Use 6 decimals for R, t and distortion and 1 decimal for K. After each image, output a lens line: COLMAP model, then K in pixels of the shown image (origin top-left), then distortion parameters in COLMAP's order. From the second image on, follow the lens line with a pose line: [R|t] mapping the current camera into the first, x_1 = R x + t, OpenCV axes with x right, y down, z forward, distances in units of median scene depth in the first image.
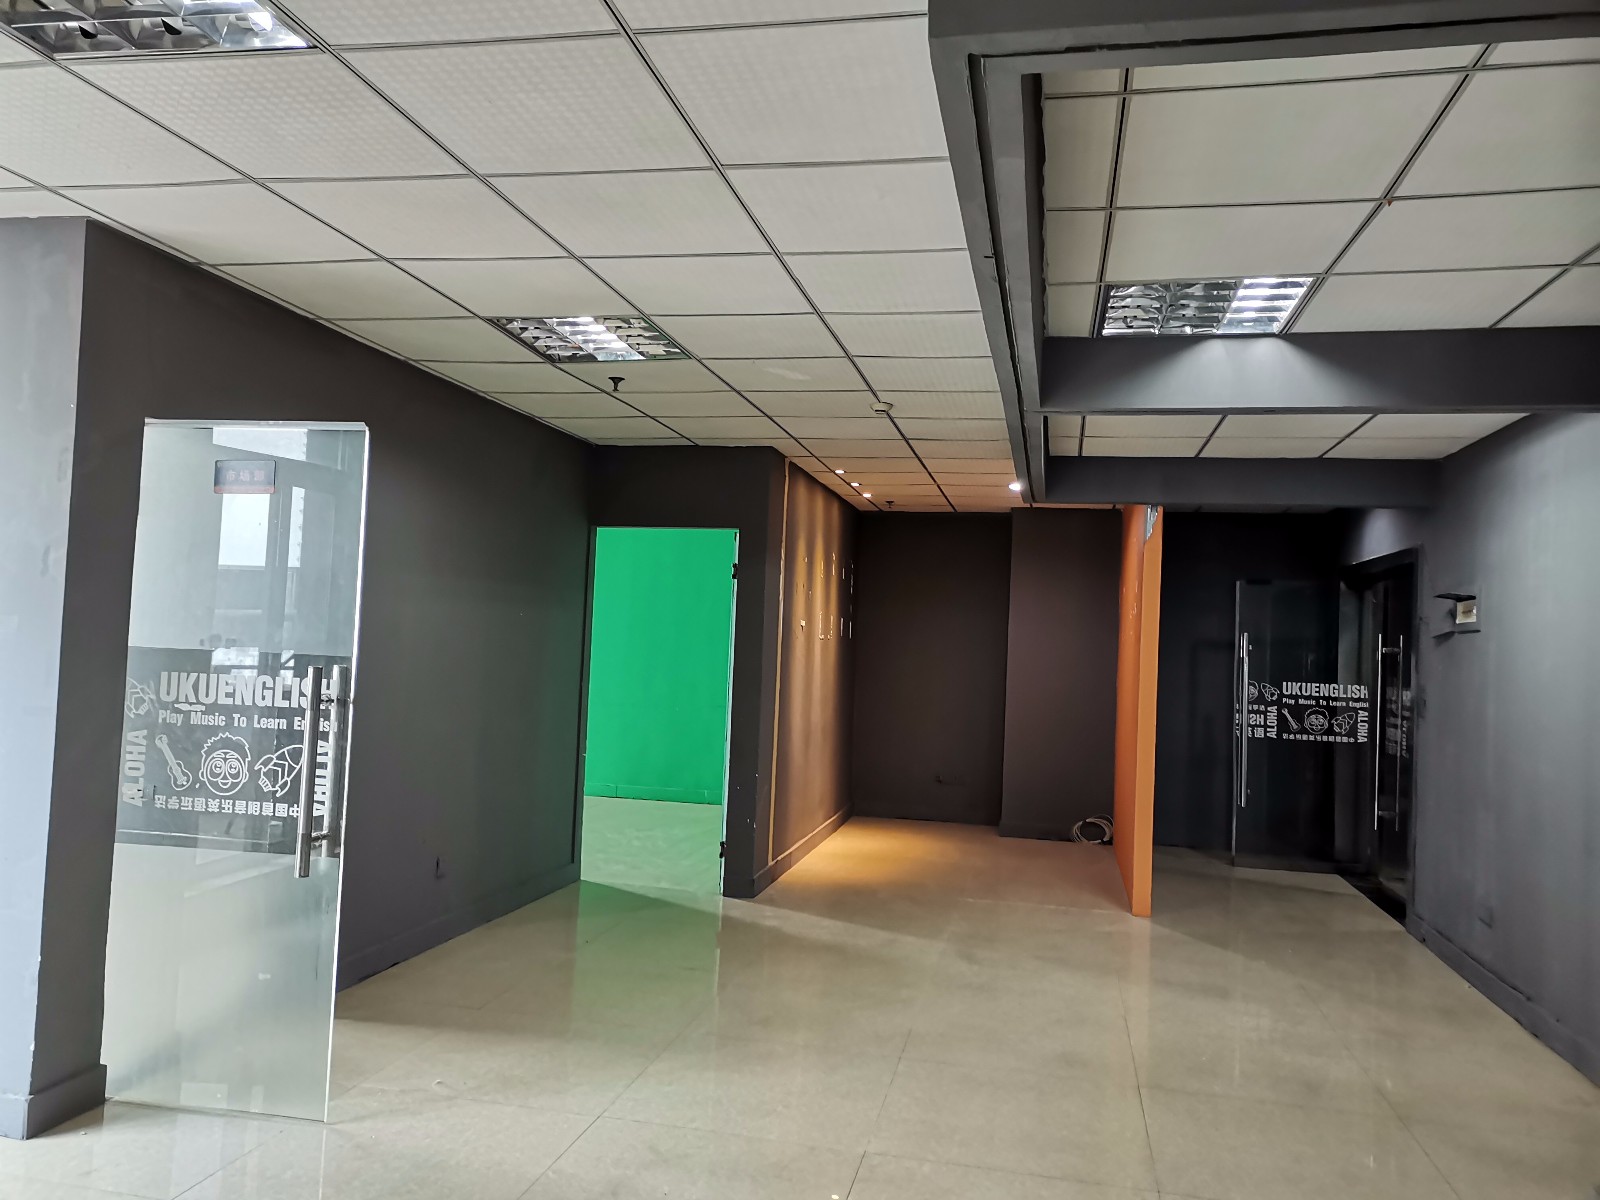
lens RADIAL K [[1195.0, 0, 800.0], [0, 1195.0, 600.0], [0, 0, 1]] dist [0.033543, -0.008172]
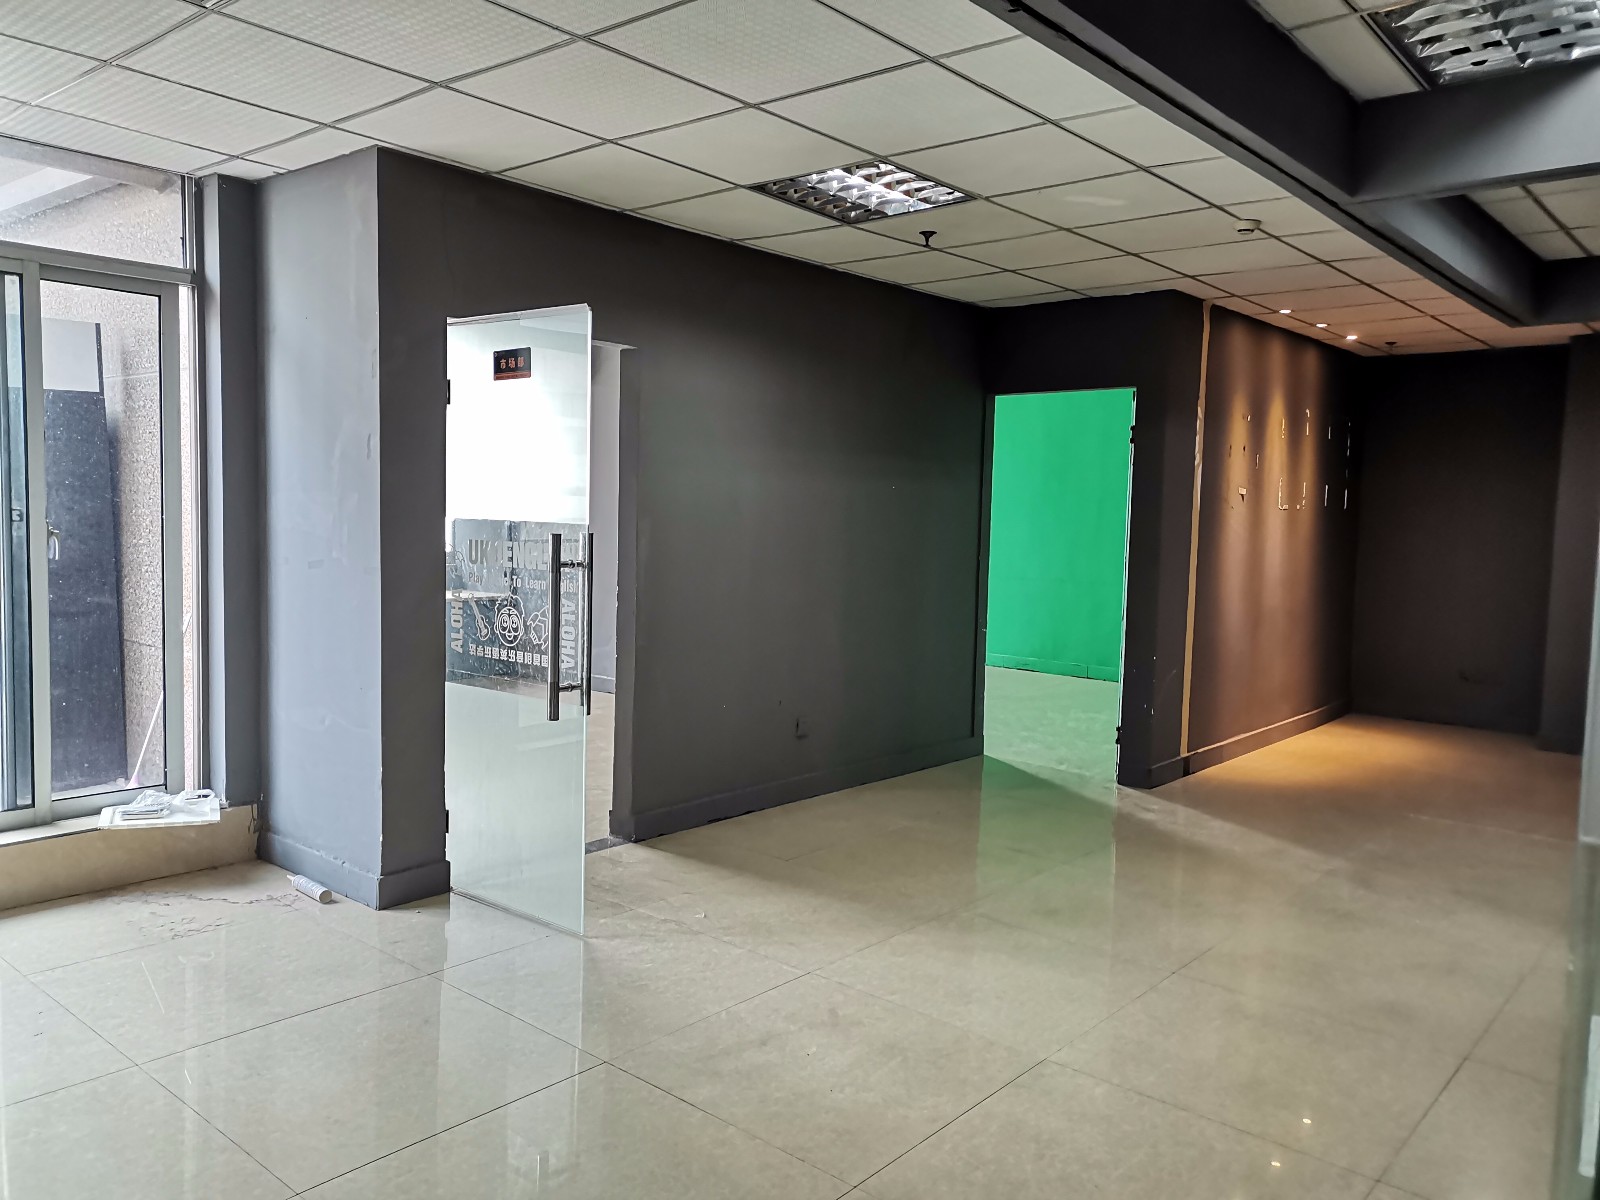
lens RADIAL K [[1195.0, 0, 800.0], [0, 1195.0, 600.0], [0, 0, 1]] dist [0.033543, -0.008172]
pose [[0.877394, 0.019247, -0.479384, 0.268436], [0.027521, 0.995531, 0.090341, 0.019470], [0.478980, -0.092458, 0.872943, 0.119898]]
